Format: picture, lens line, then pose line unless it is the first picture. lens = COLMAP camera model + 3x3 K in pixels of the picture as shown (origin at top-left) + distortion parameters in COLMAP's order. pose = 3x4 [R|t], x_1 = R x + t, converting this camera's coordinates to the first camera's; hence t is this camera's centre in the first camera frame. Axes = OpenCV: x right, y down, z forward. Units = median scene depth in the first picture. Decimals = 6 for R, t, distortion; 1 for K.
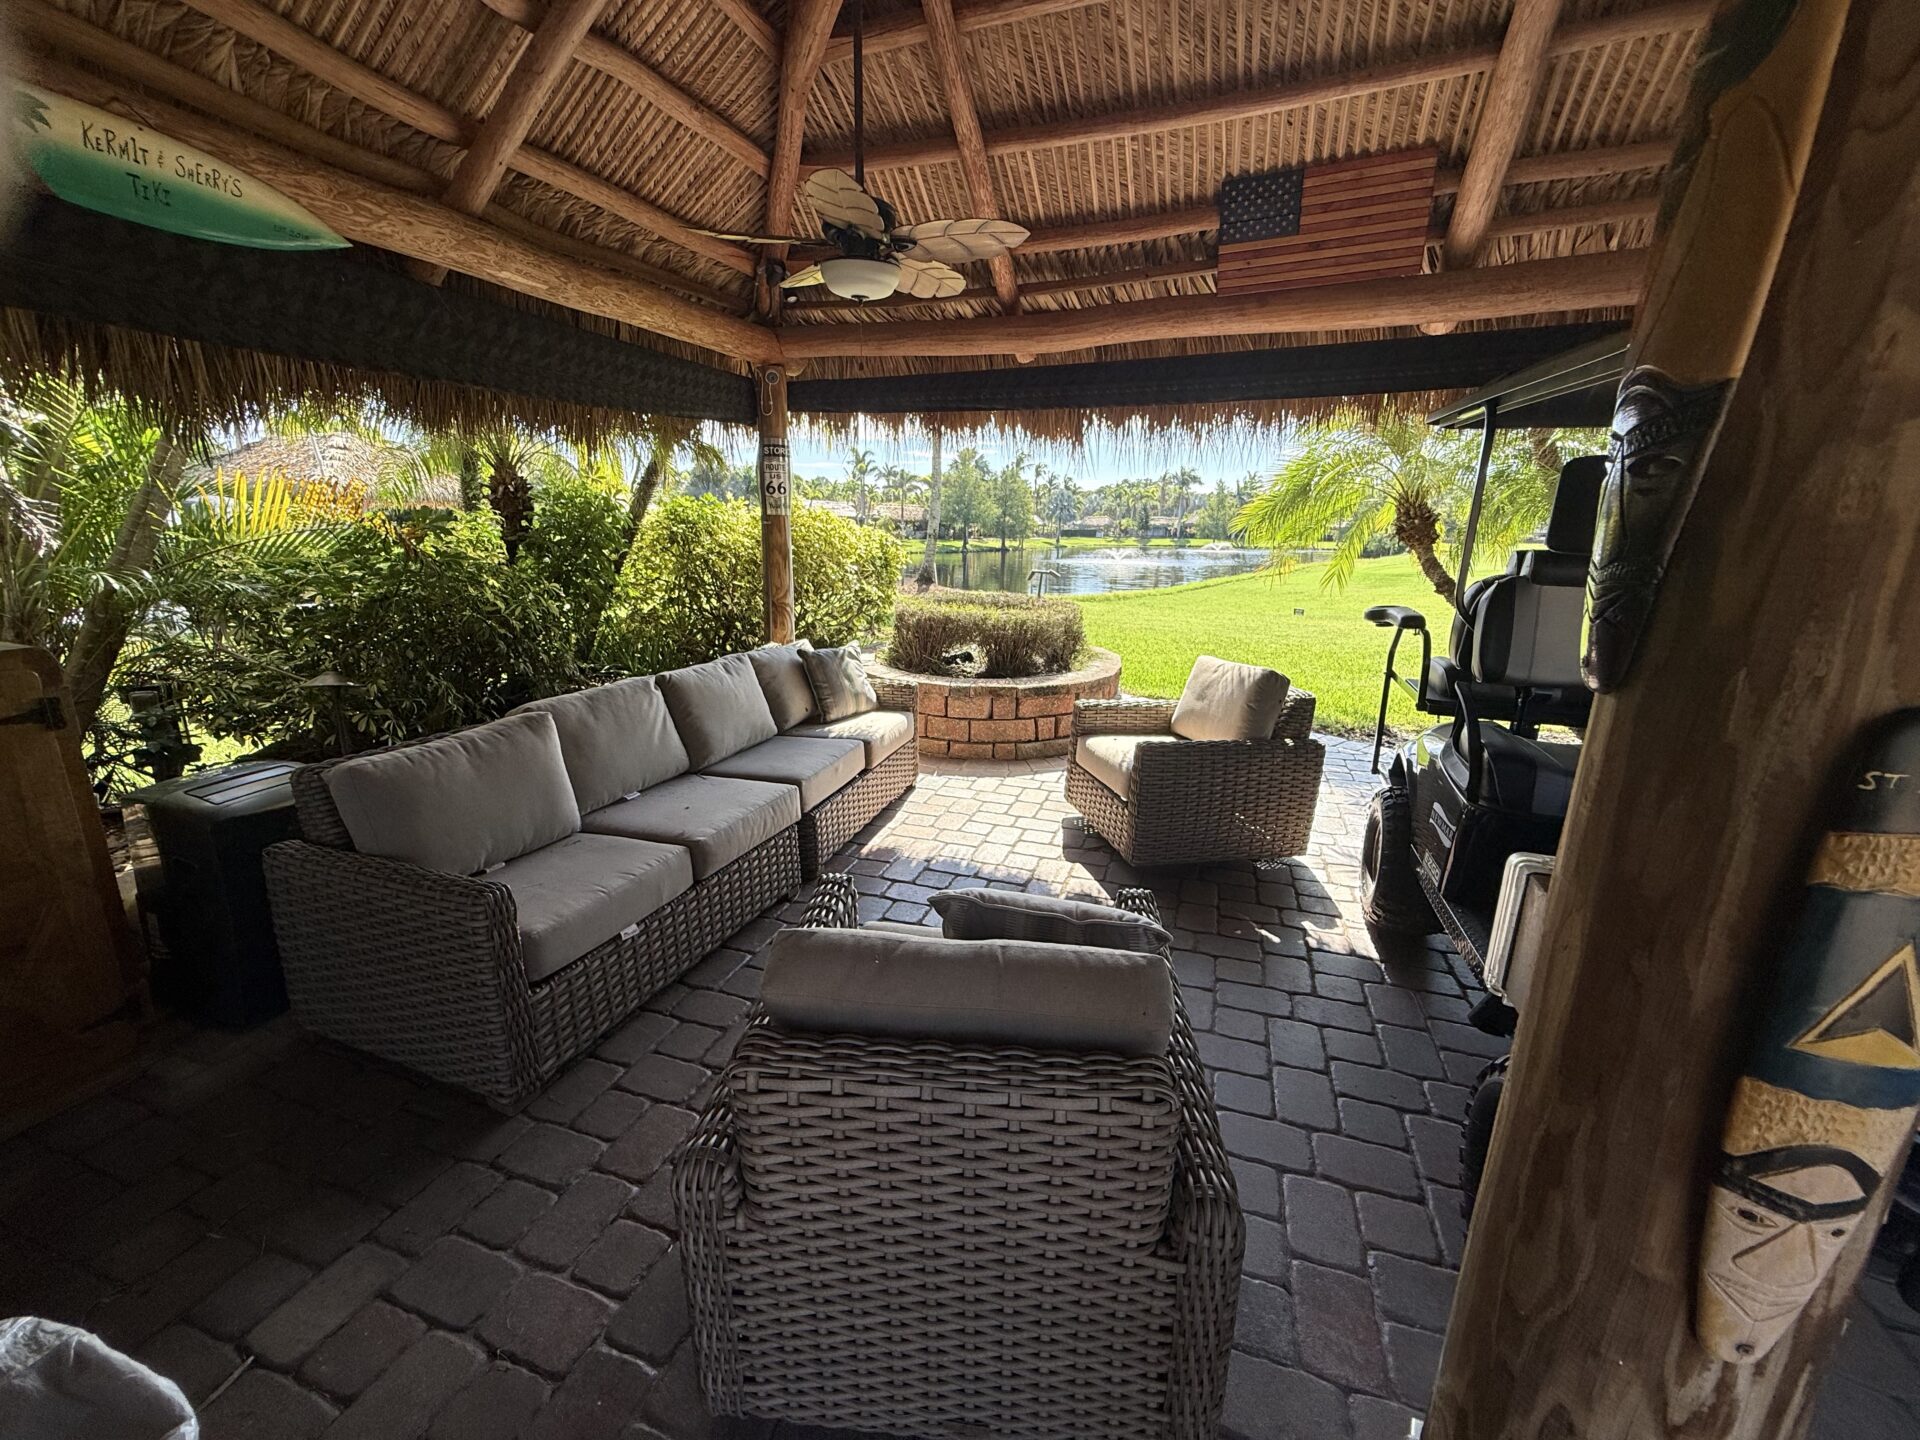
lens RADIAL K [[766.1, 0, 960.0], [0, 766.1, 720.0], [0, 0, 1]] dist [0.002781, -0.000029]
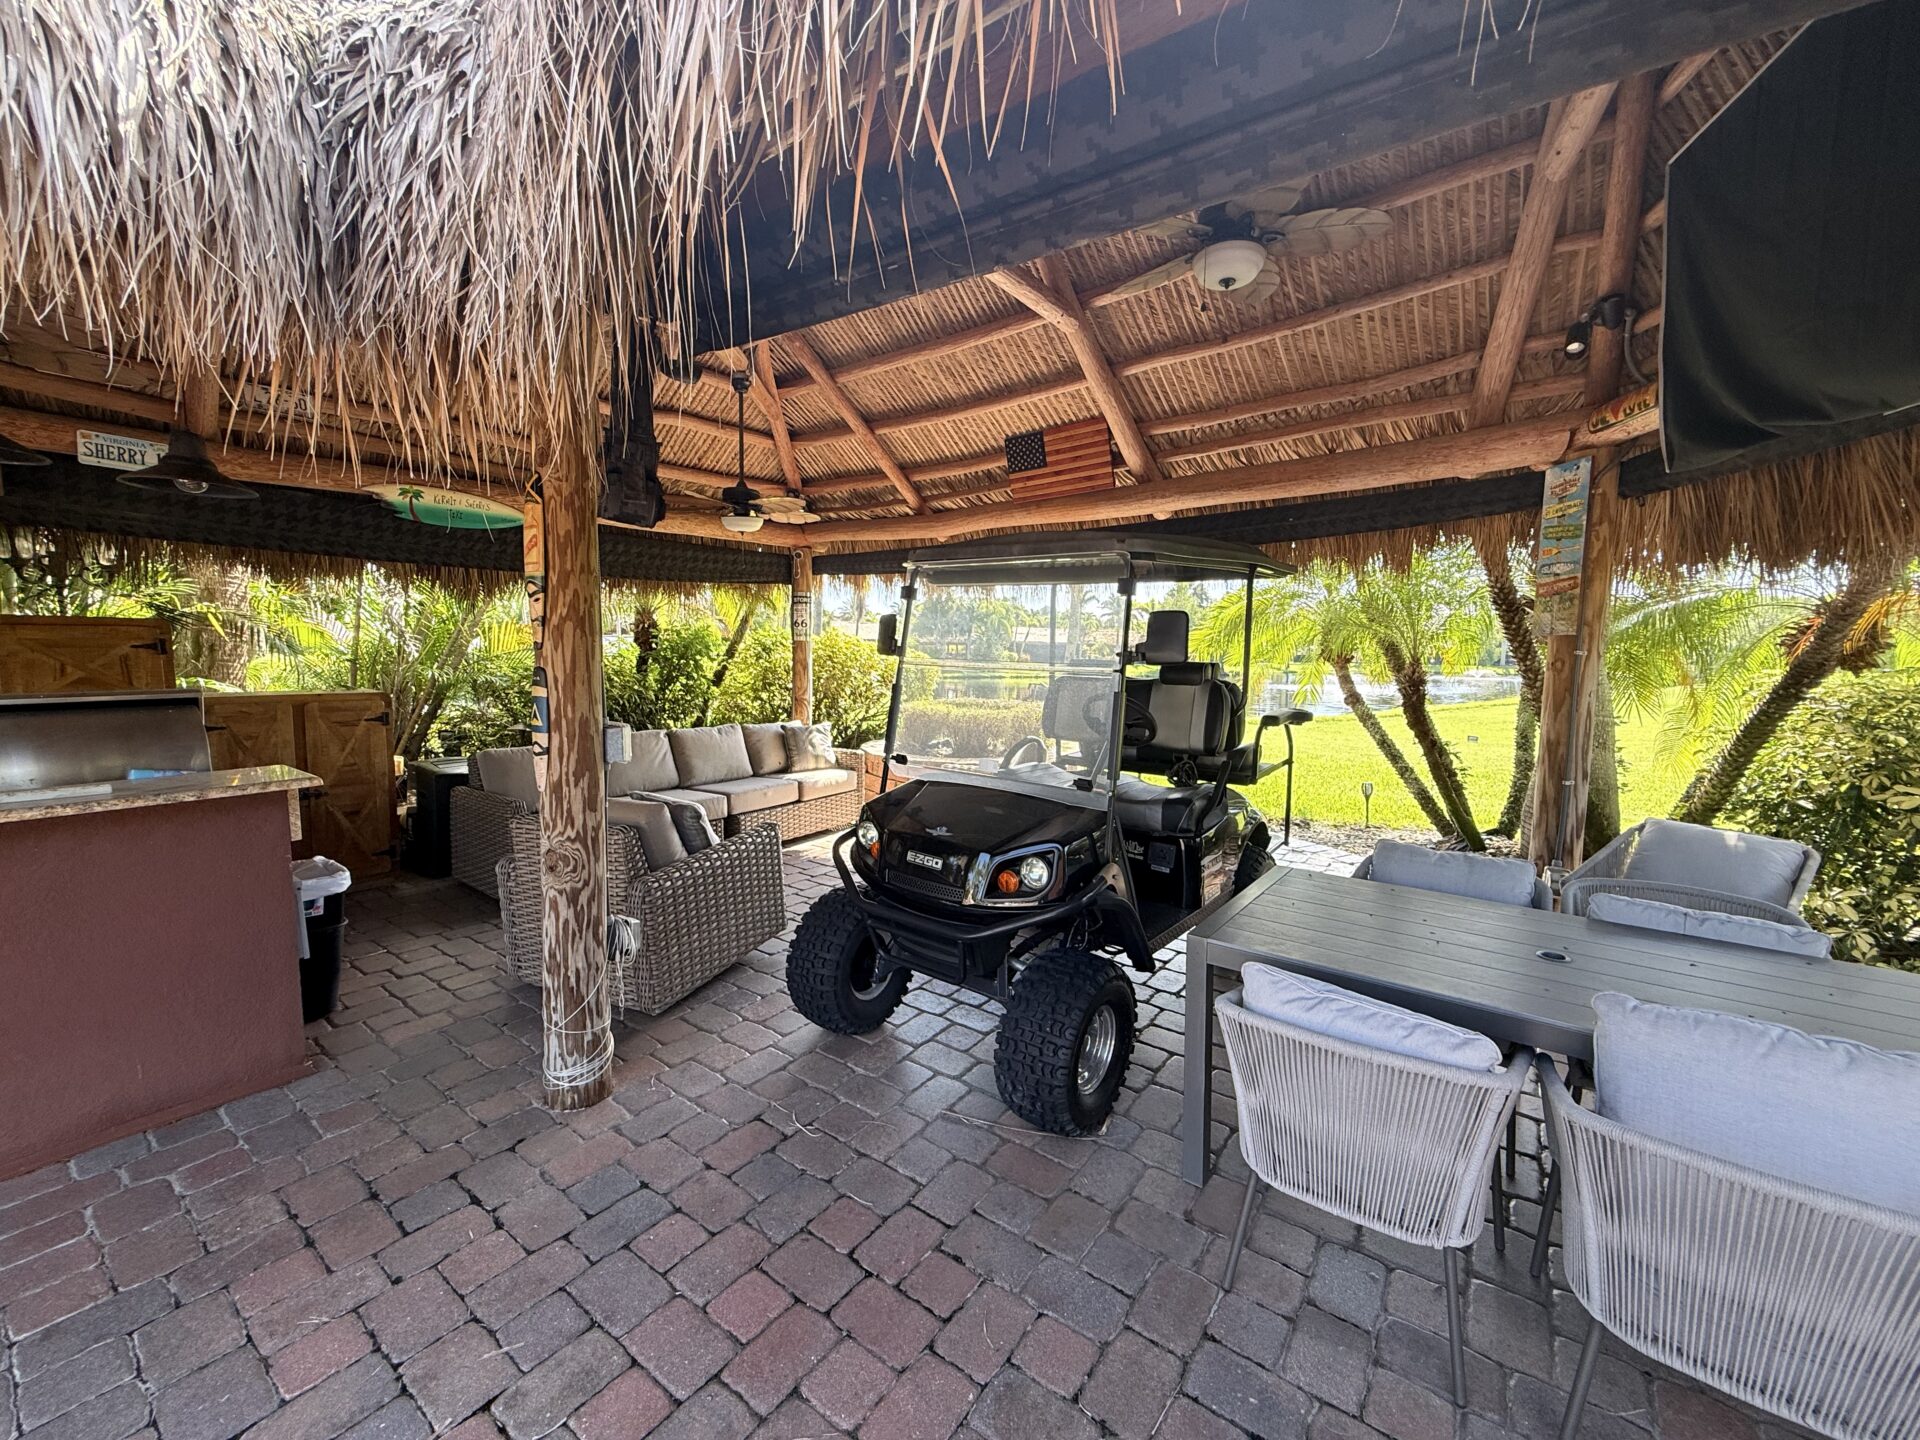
lens RADIAL K [[766.5, 0, 960.0], [0, 766.5, 720.0], [0, 0, 1]] dist [0.001221, 0.000075]
pose [[0.954837, 0.028024, -0.295807, 0.718416], [-0.074391, 0.986383, -0.146679, 0.119750], [0.287668, 0.162060, 0.943919, -0.436441]]
